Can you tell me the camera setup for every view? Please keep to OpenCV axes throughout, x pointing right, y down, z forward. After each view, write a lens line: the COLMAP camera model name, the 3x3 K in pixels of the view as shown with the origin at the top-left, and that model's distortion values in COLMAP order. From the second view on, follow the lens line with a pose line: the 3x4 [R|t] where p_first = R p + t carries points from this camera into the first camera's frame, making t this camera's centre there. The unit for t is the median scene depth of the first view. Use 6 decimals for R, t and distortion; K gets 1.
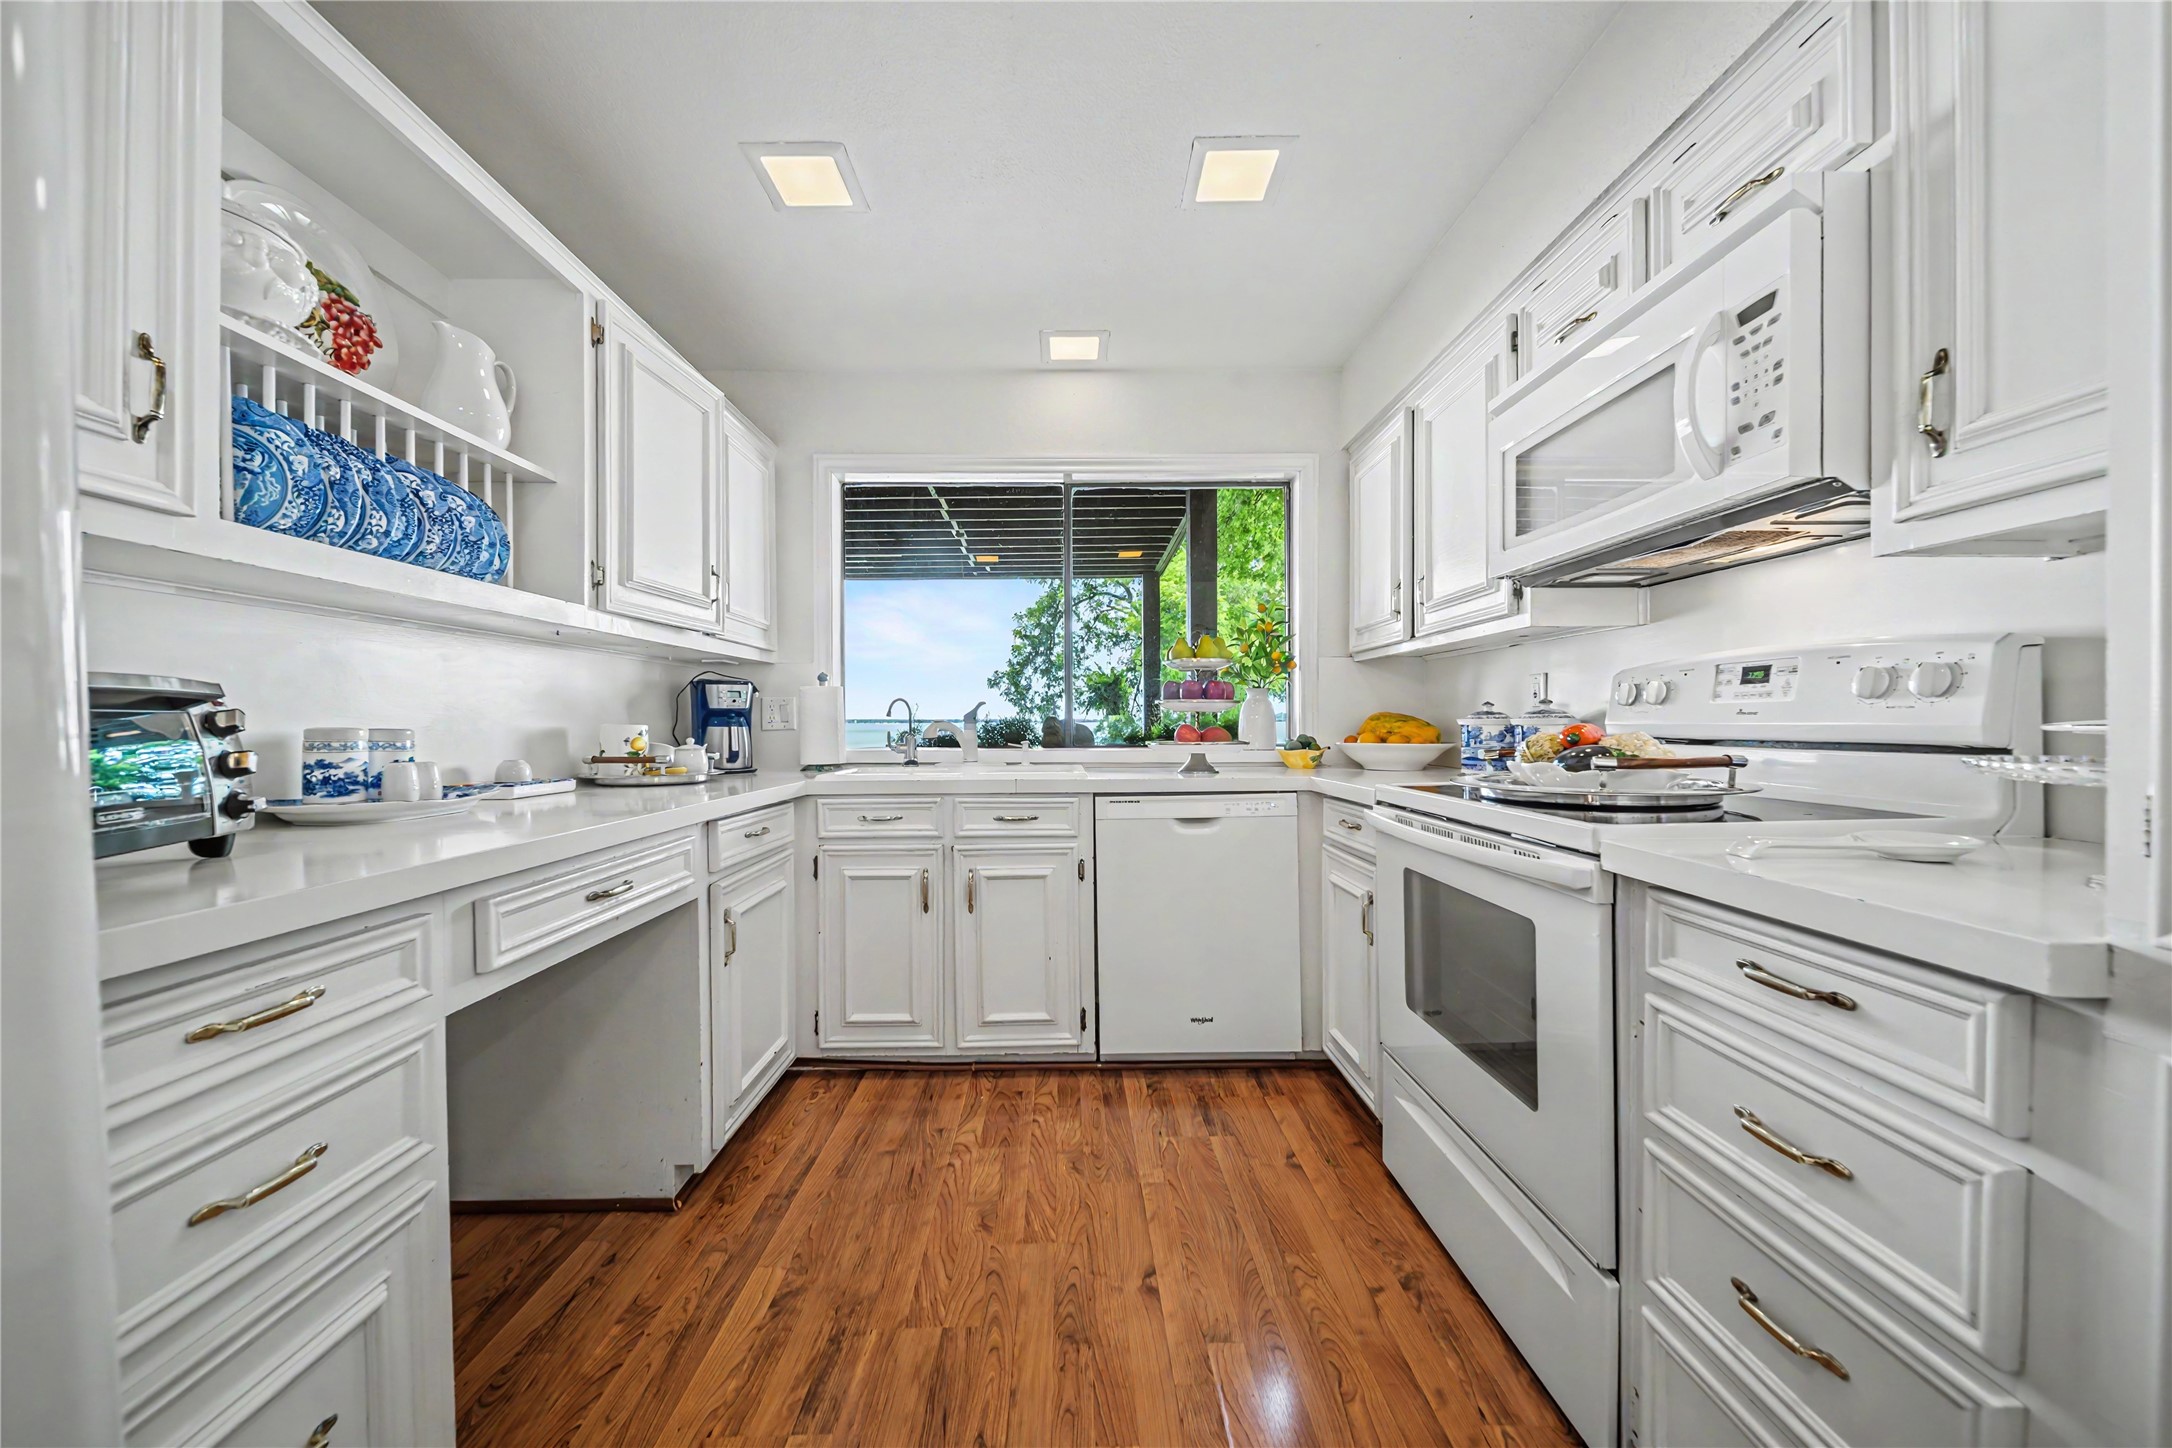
lens RADIAL K [[776.0, 0, 1078.5], [0, 776.0, 712.6], [0, 0, 1]] dist [-0.000593, -0.000143]
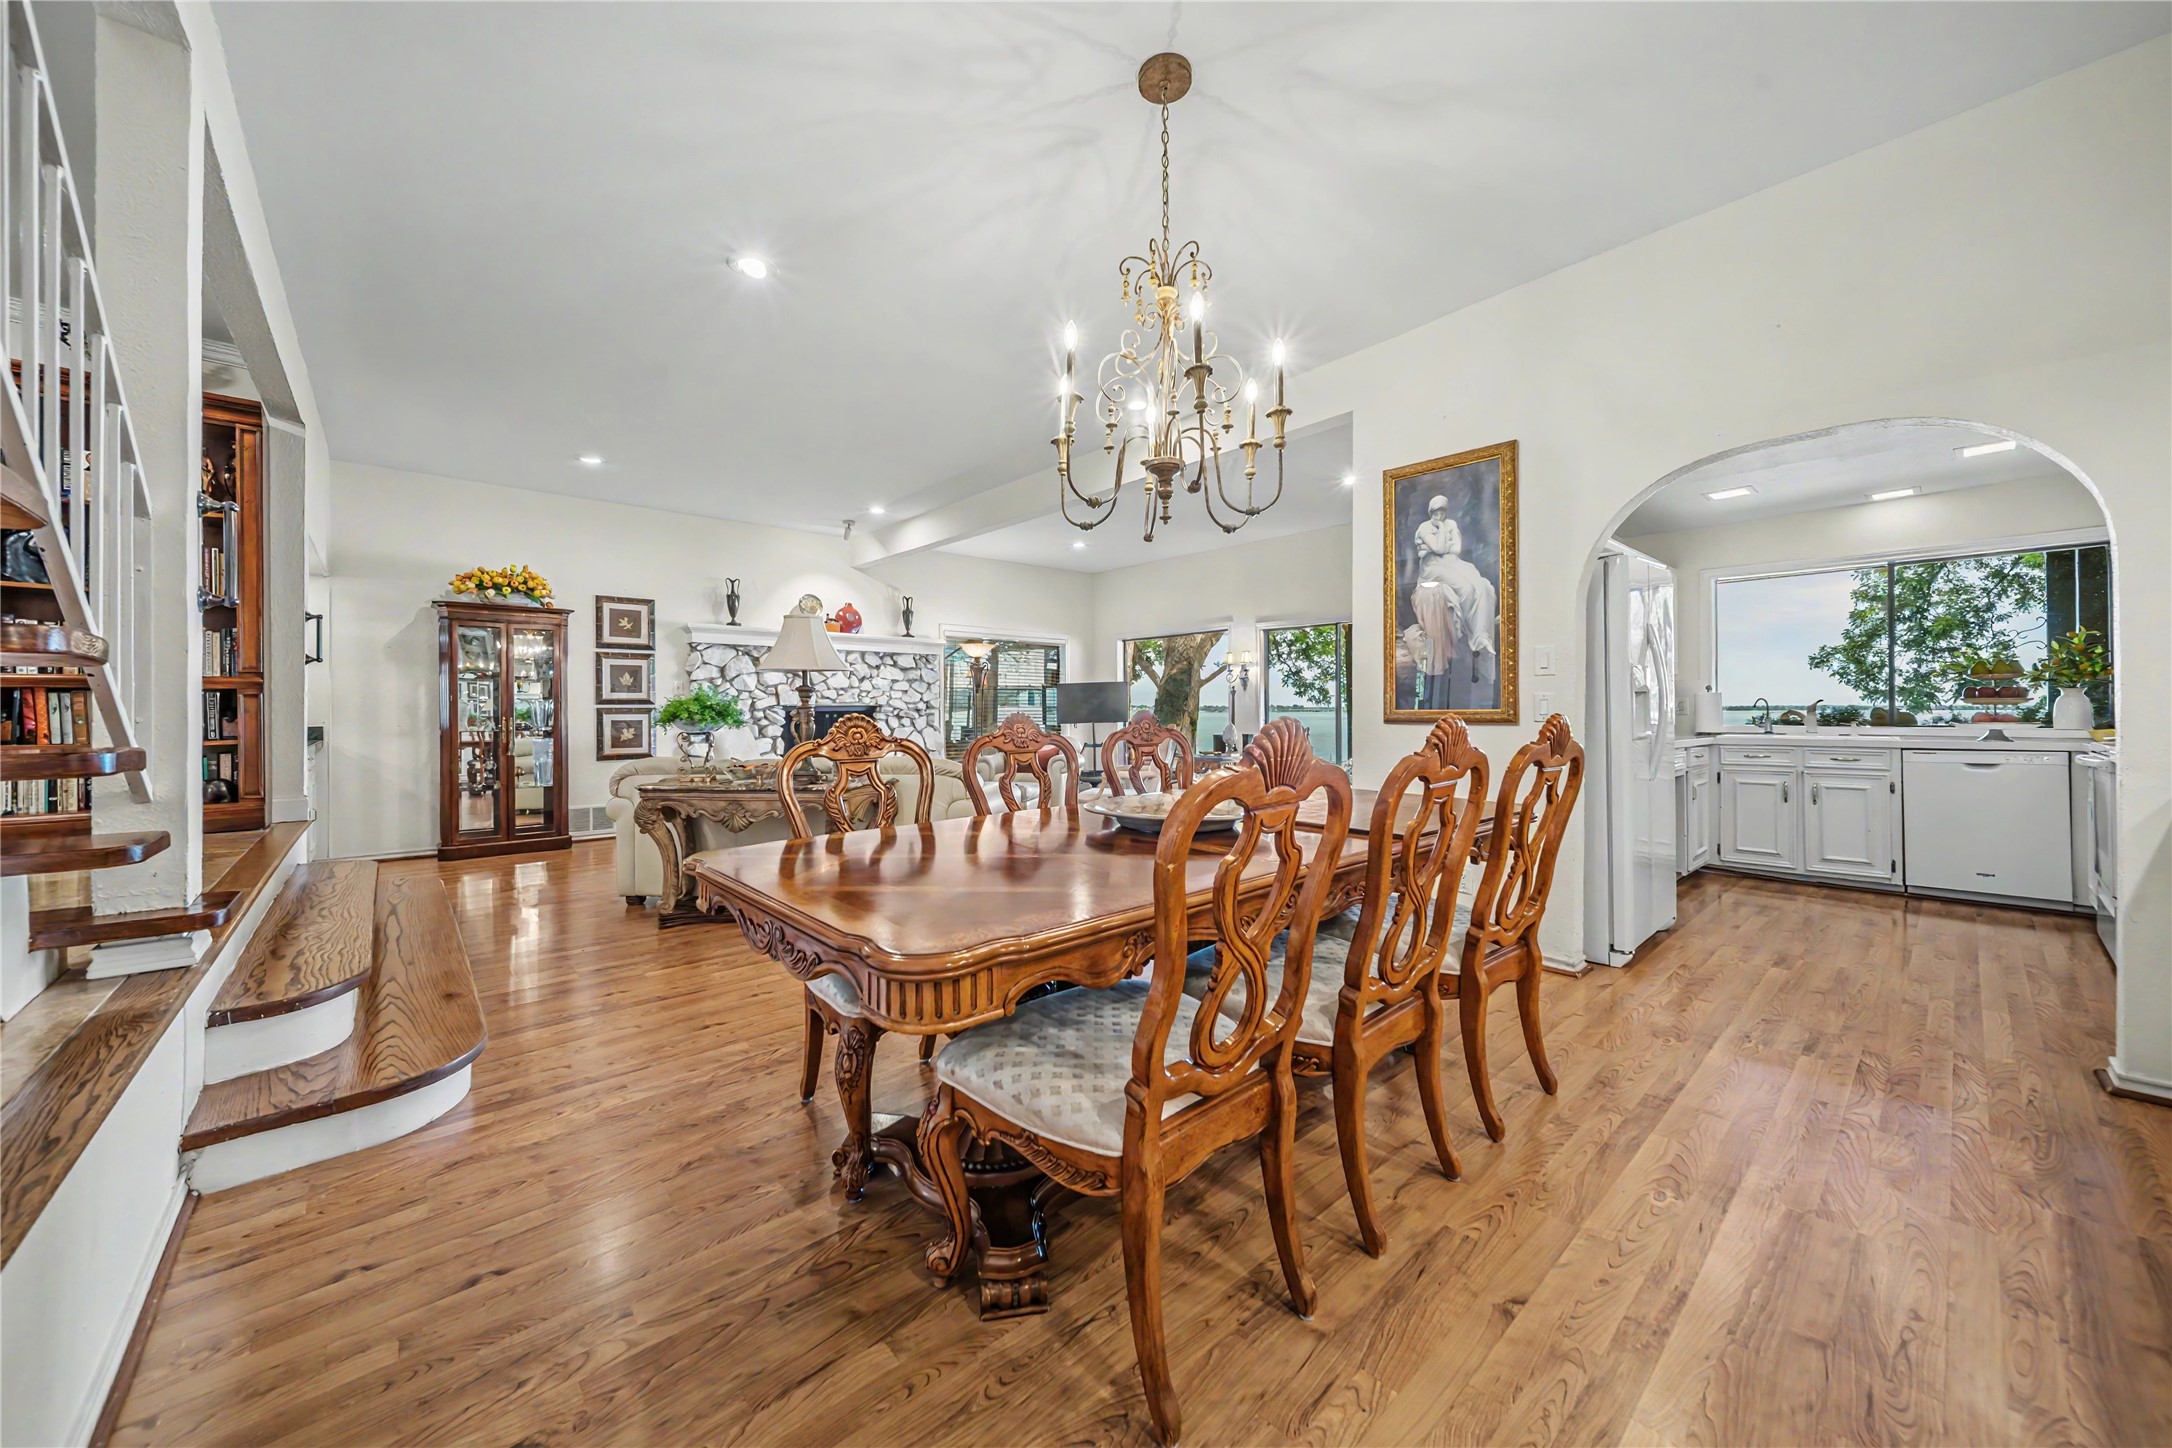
lens RADIAL K [[776.0, 0, 1078.5], [0, 776.0, 712.6], [0, 0, 1]] dist [-0.000593, -0.000143]
pose [[0.645008, 0.004215, -0.764164, 0.140337], [0.009416, 0.999865, 0.013463, -0.024450], [0.764117, -0.015879, 0.644882, -1.486804]]
